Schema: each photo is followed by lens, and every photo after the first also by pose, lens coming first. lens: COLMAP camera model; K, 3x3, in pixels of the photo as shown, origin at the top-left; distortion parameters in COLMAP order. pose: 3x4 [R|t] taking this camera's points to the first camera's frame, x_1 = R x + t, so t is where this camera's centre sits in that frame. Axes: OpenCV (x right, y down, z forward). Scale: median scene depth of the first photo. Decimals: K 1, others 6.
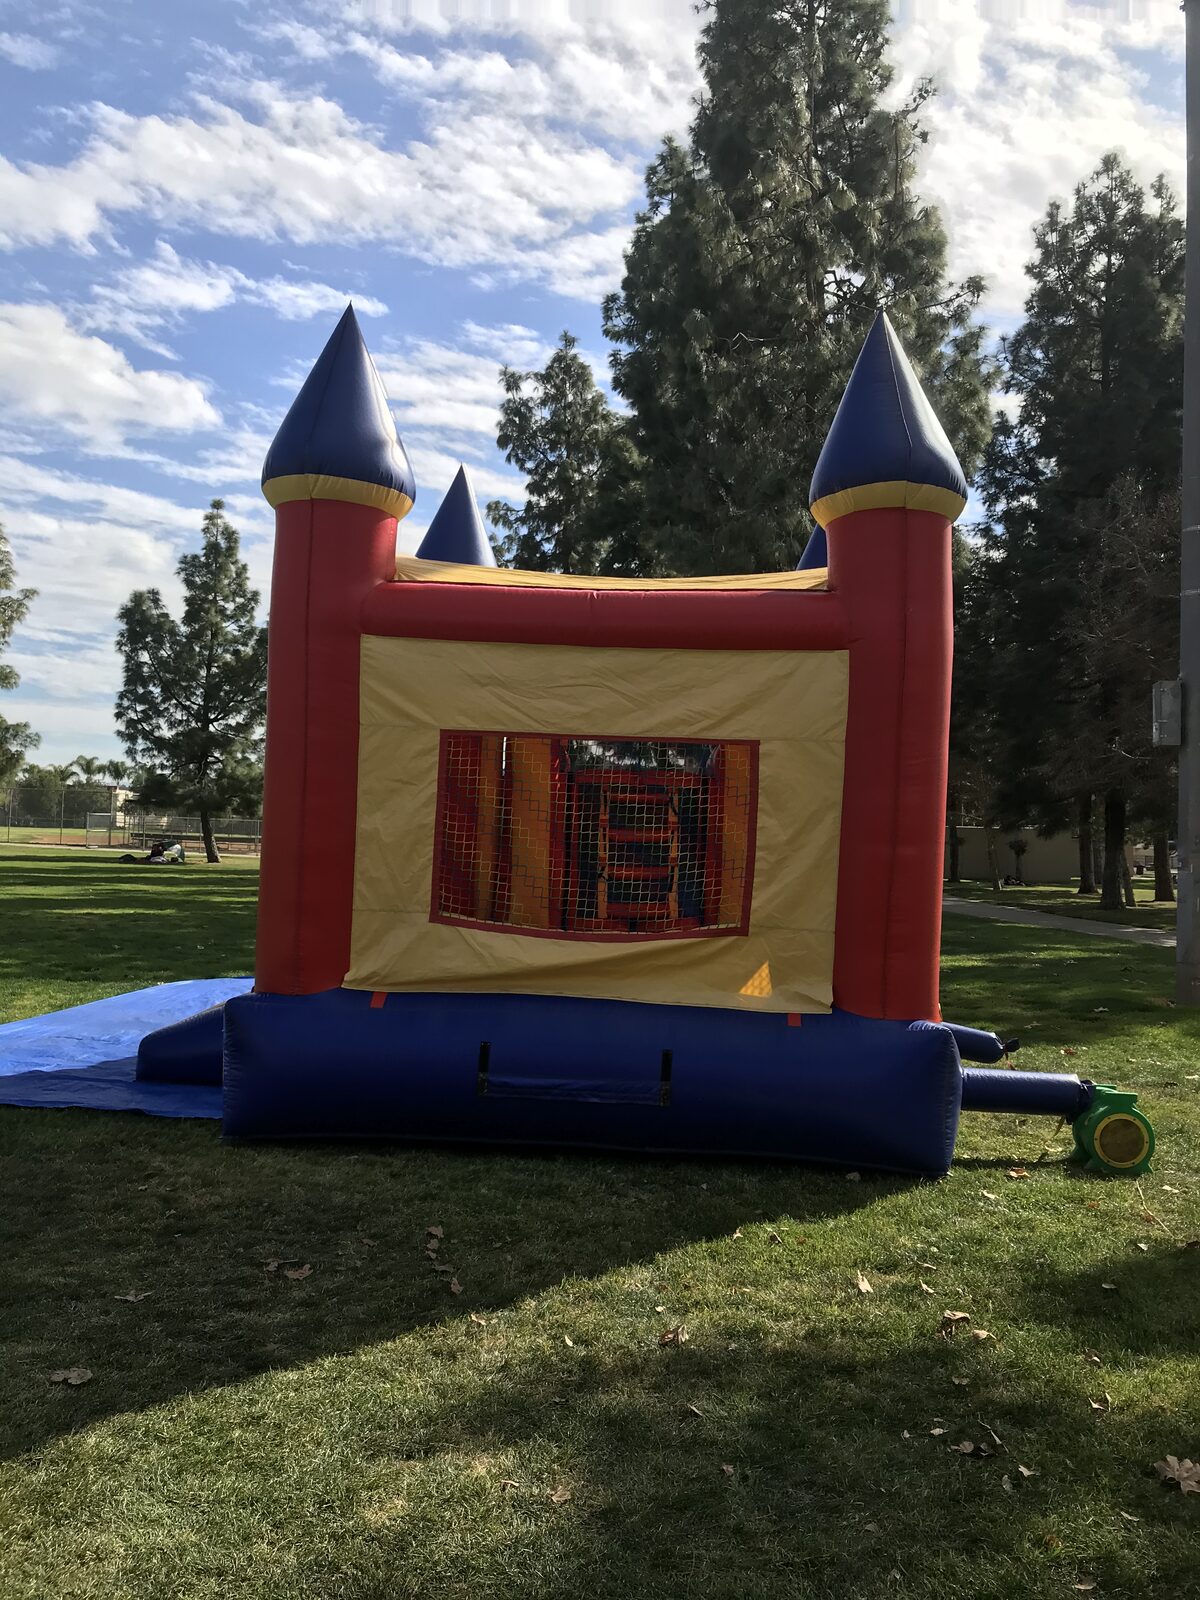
lens RADIAL K [[1305.4, 0, 605.1], [0, 1305.4, 834.4], [0, 0, 1]] dist [0.034359, -0.027995]
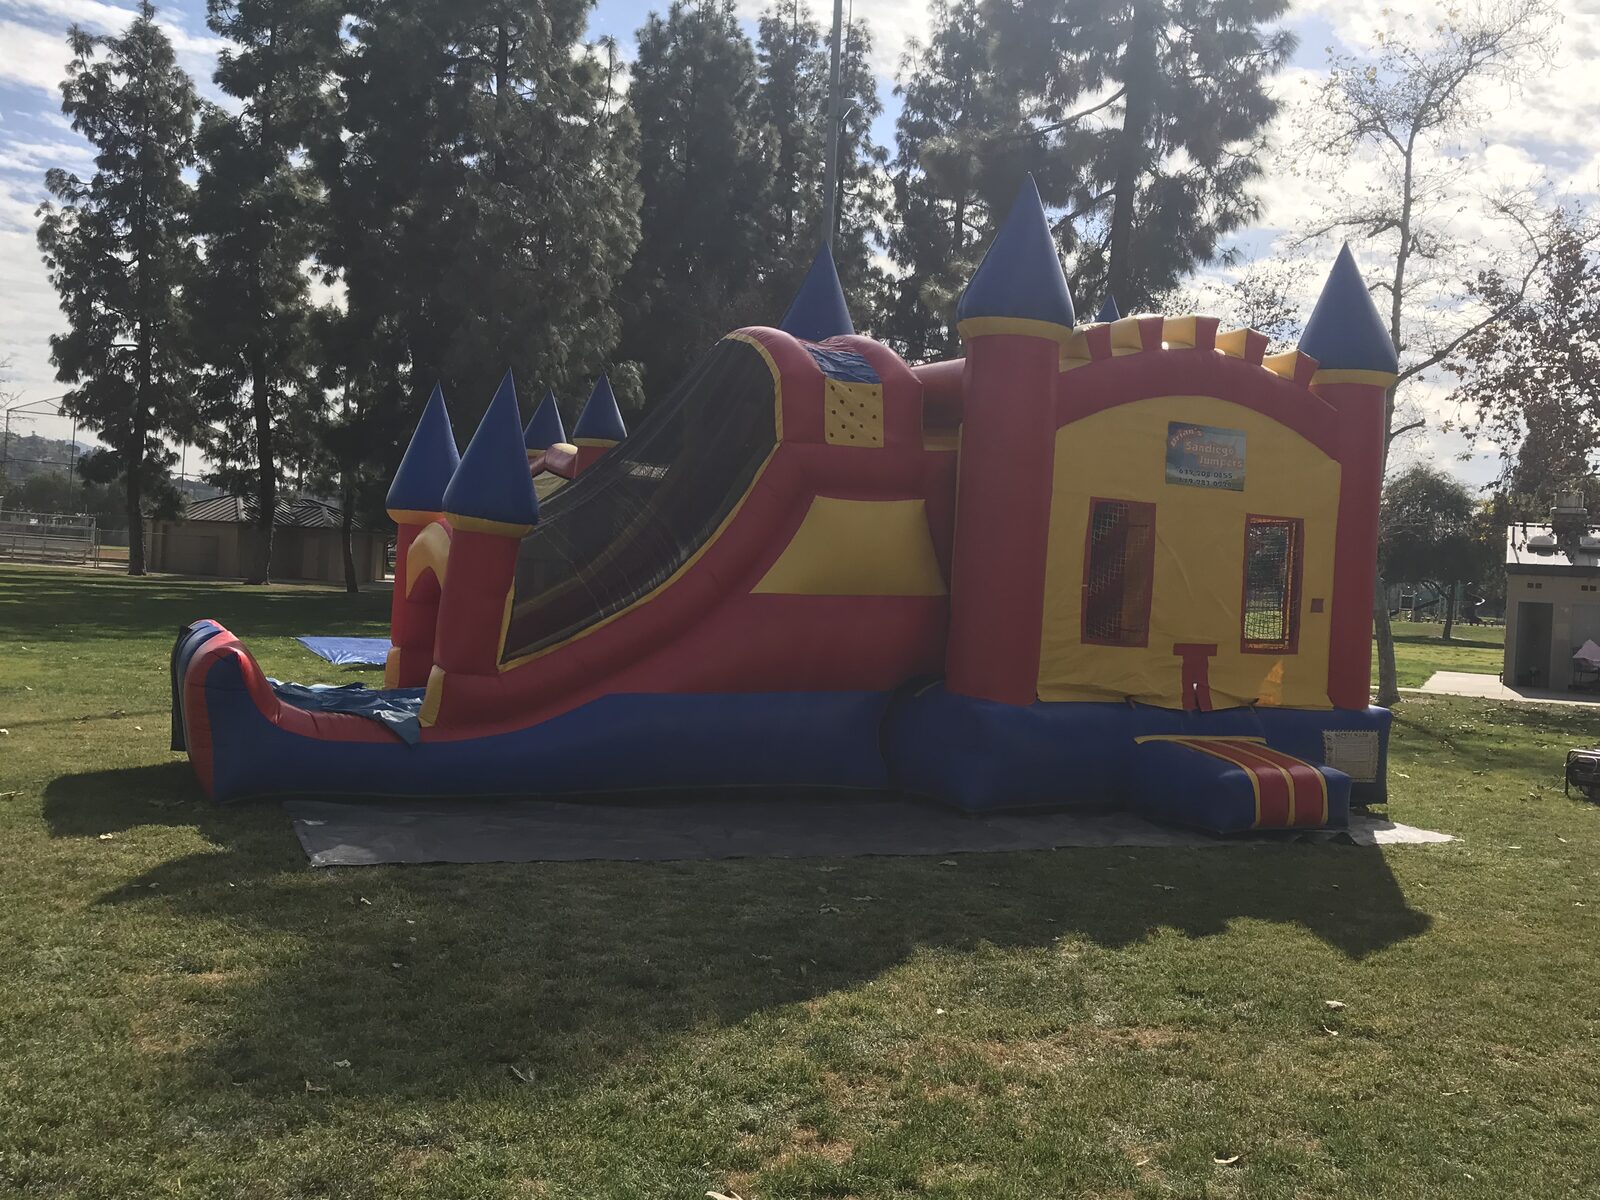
lens RADIAL K [[1575.3, 0, 803.8], [0, 1575.3, 596.5], [0, 0, 1]] dist [0.021069, 0.000000]
pose [[0.872582, 0.008675, 0.488391, -0.170677], [-0.027170, 0.999156, 0.030796, -0.002770], [-0.487712, -0.040142, 0.872081, -0.242955]]
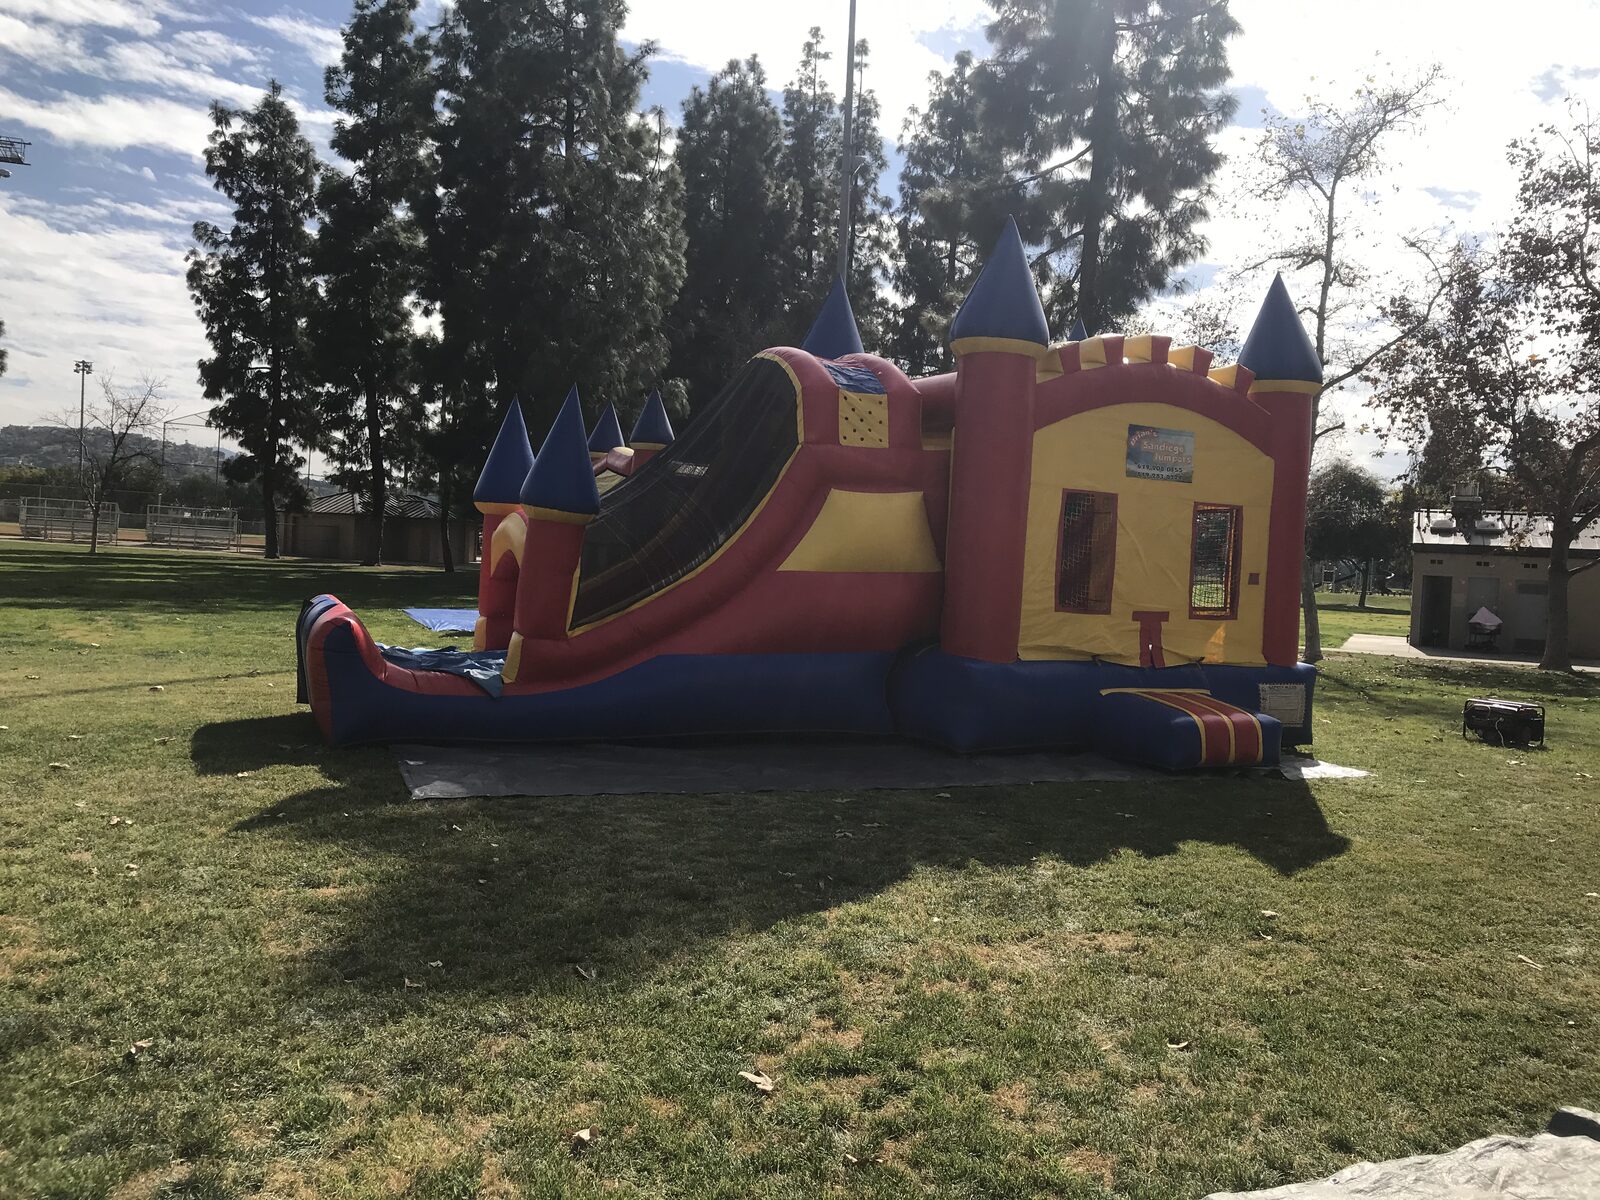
lens RADIAL K [[1305.4, 0, 803.1], [0, 1305.4, 599.0], [0, 0, 1]] dist [0.034359, -0.027995]
pose [[0.880312, -0.004222, 0.474376, -0.169068], [-0.022209, 0.998497, 0.050101, -0.002458], [-0.473875, -0.054640, 0.878895, -0.241074]]
